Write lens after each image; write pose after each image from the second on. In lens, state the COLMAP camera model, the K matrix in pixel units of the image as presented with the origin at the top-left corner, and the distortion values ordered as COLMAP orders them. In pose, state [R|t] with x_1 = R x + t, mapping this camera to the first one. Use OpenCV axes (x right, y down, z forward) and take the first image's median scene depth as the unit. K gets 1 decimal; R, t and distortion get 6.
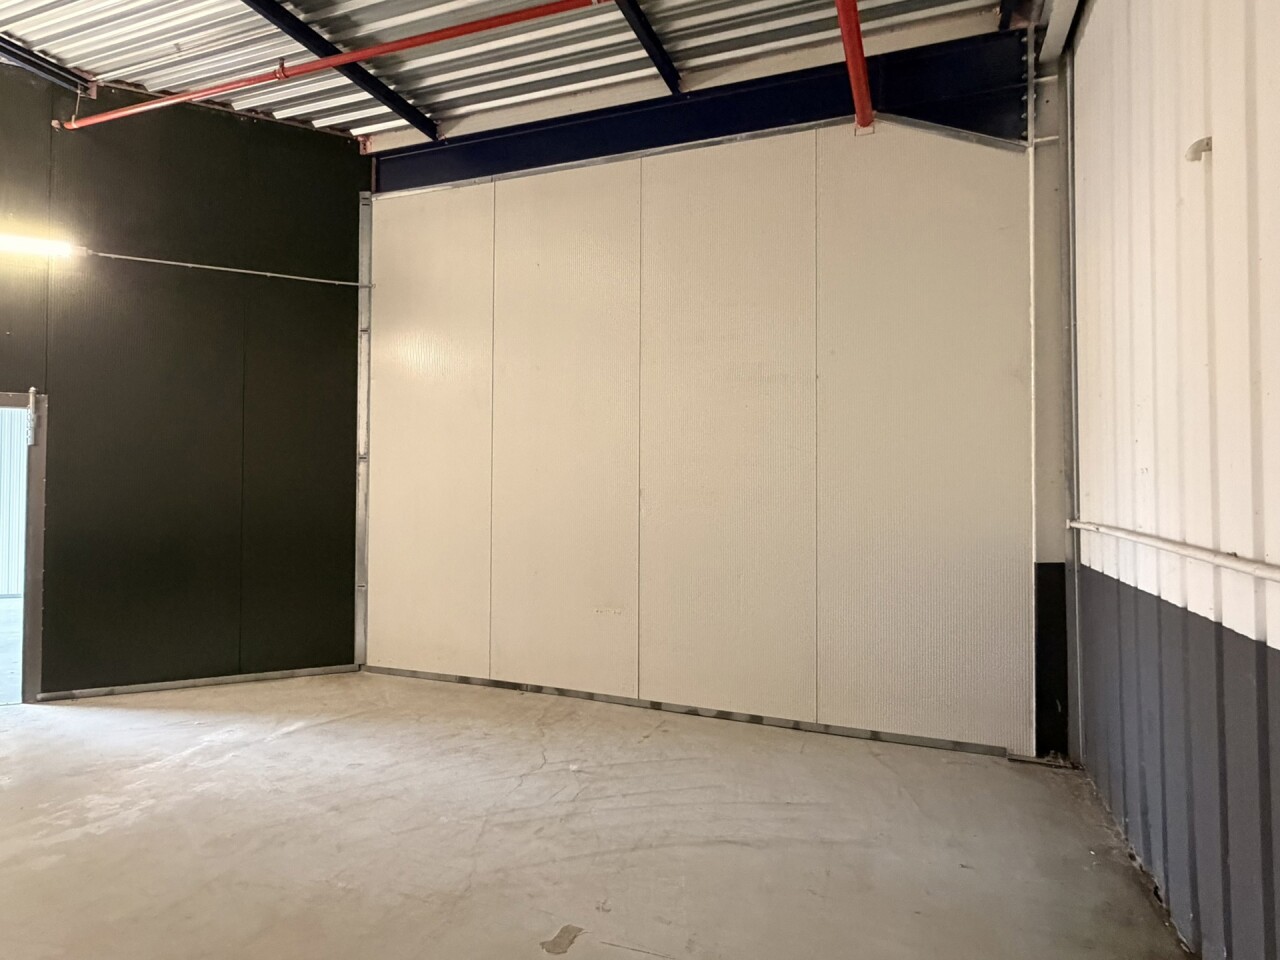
lens RADIAL K [[704.1, 0, 641.4], [0, 704.1, 477.2], [0, 0, 1]] dist [-0.000090, 0.001010]
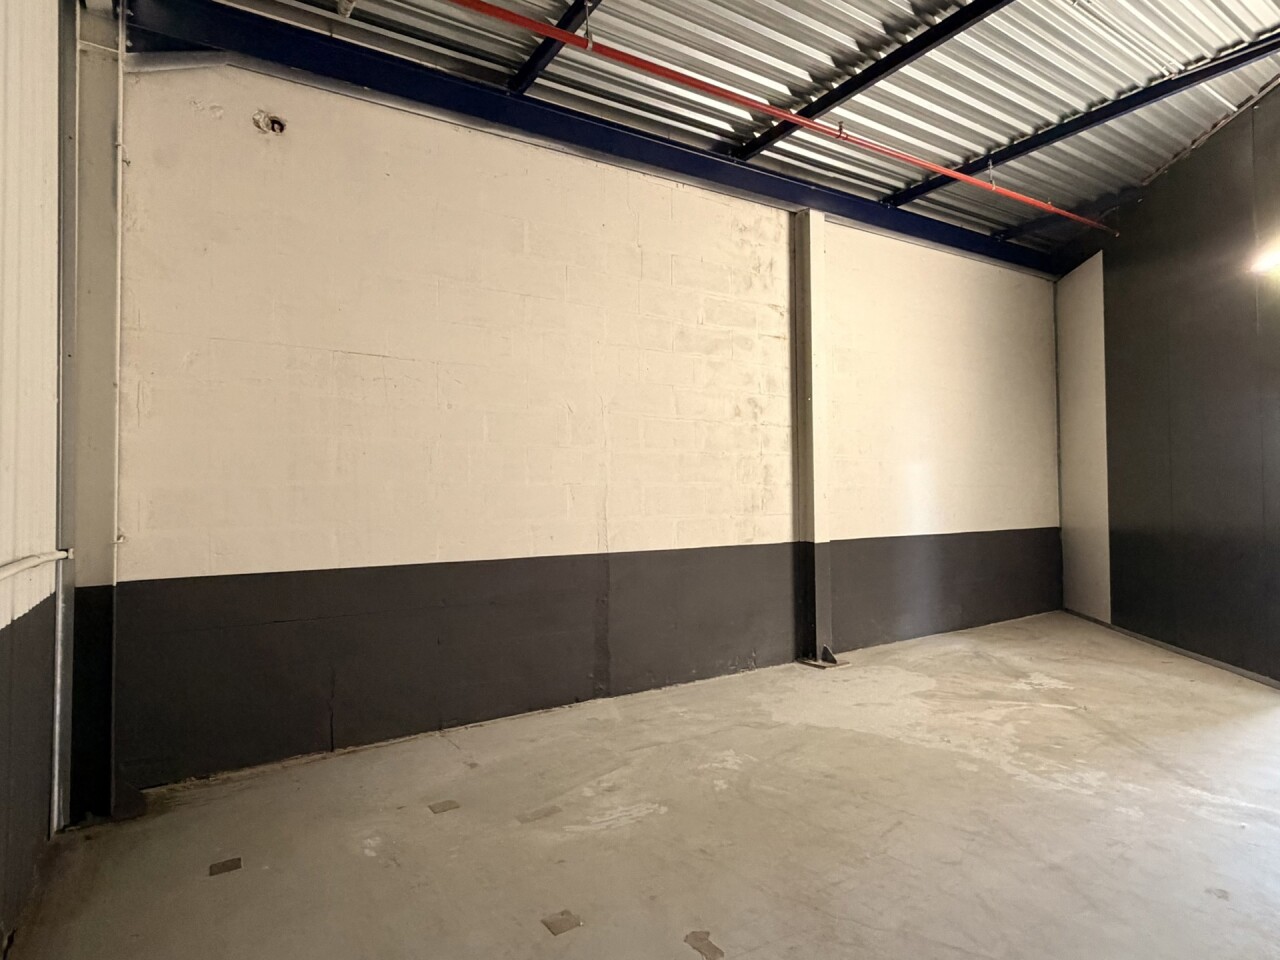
lens RADIAL K [[704.1, 0, 641.4], [0, 704.1, 477.2], [0, 0, 1]] dist [-0.000090, 0.001010]
pose [[-0.561007, -0.022706, -0.827499, 0.383011], [0.028497, 0.998502, -0.046718, 0.017533], [0.827320, -0.049791, -0.559520, 0.745001]]
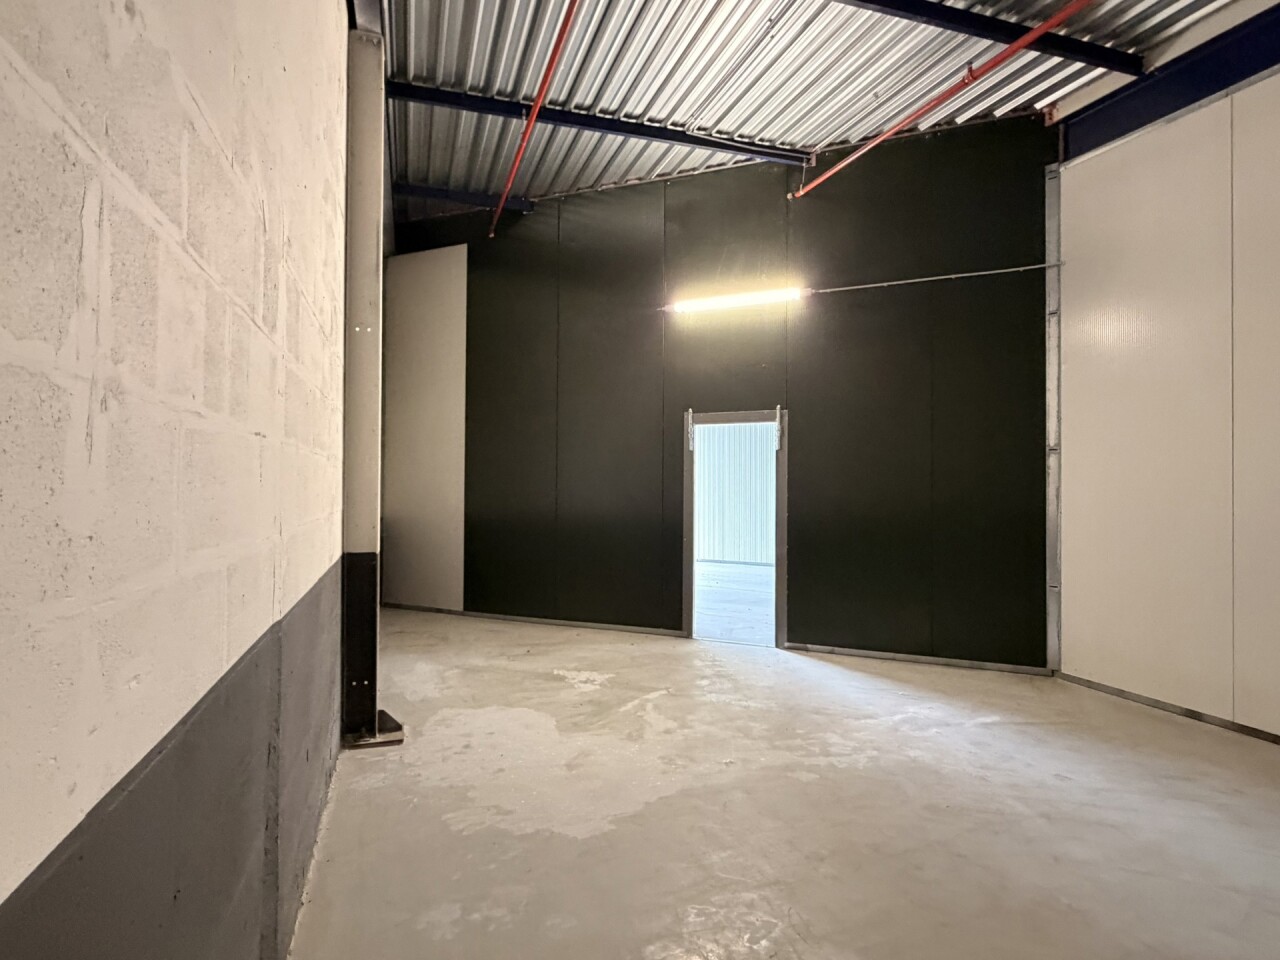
lens RADIAL K [[704.1, 0, 641.4], [0, 704.1, 477.2], [0, 0, 1]] dist [-0.000090, 0.001010]
pose [[0.638070, -0.007576, -0.769941, -0.029748], [0.015311, 0.999879, 0.002849, -0.003038], [0.769826, -0.013607, 0.638108, -0.023751]]
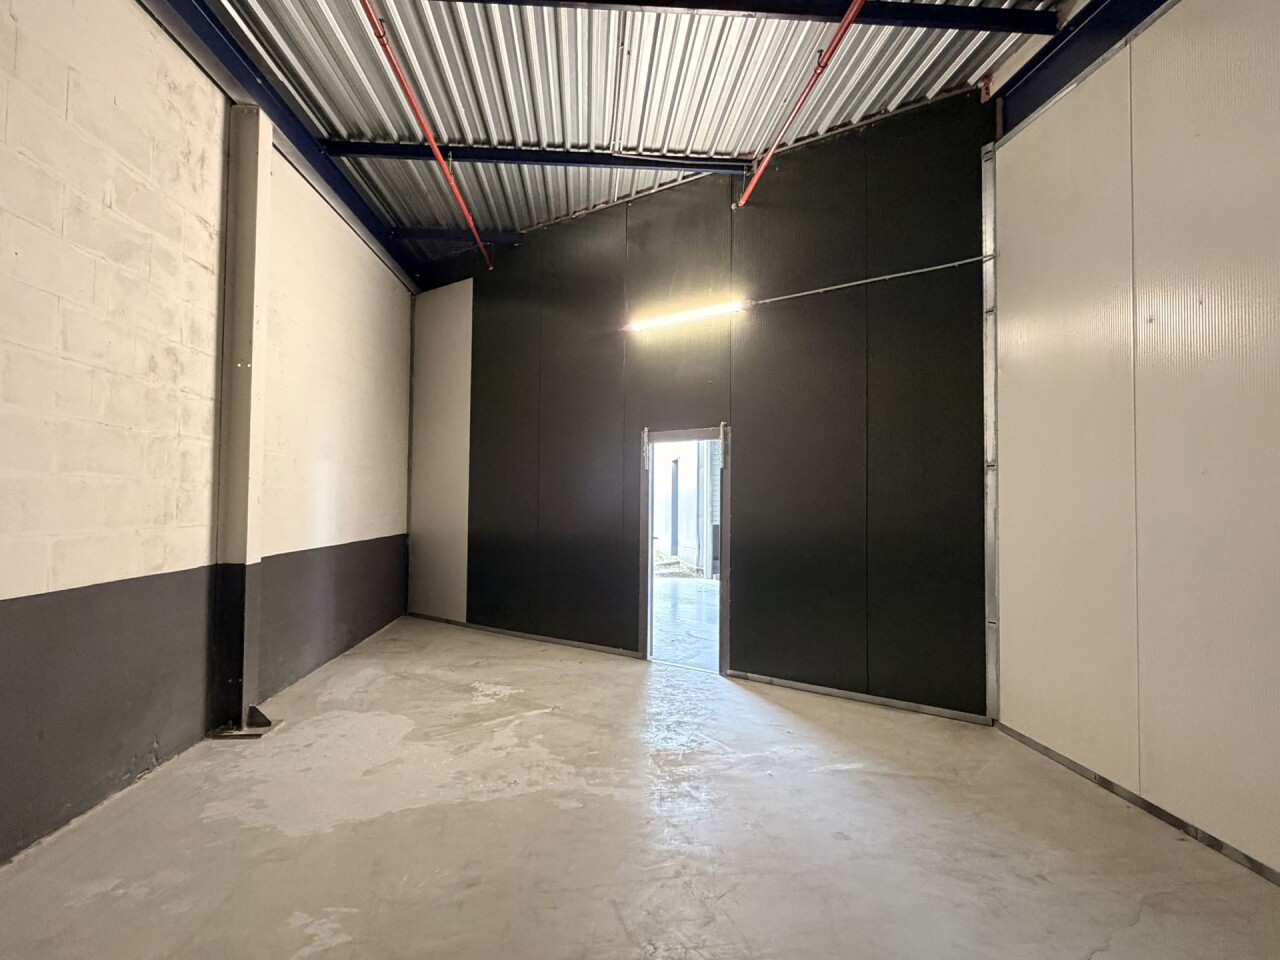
lens RADIAL K [[704.1, 0, 641.4], [0, 704.1, 477.2], [0, 0, 1]] dist [-0.000090, 0.001010]
pose [[0.436127, -0.031555, -0.899331, 0.200798], [0.014086, 0.999502, -0.028239, 0.003824], [0.899775, -0.000352, 0.436355, 0.336195]]
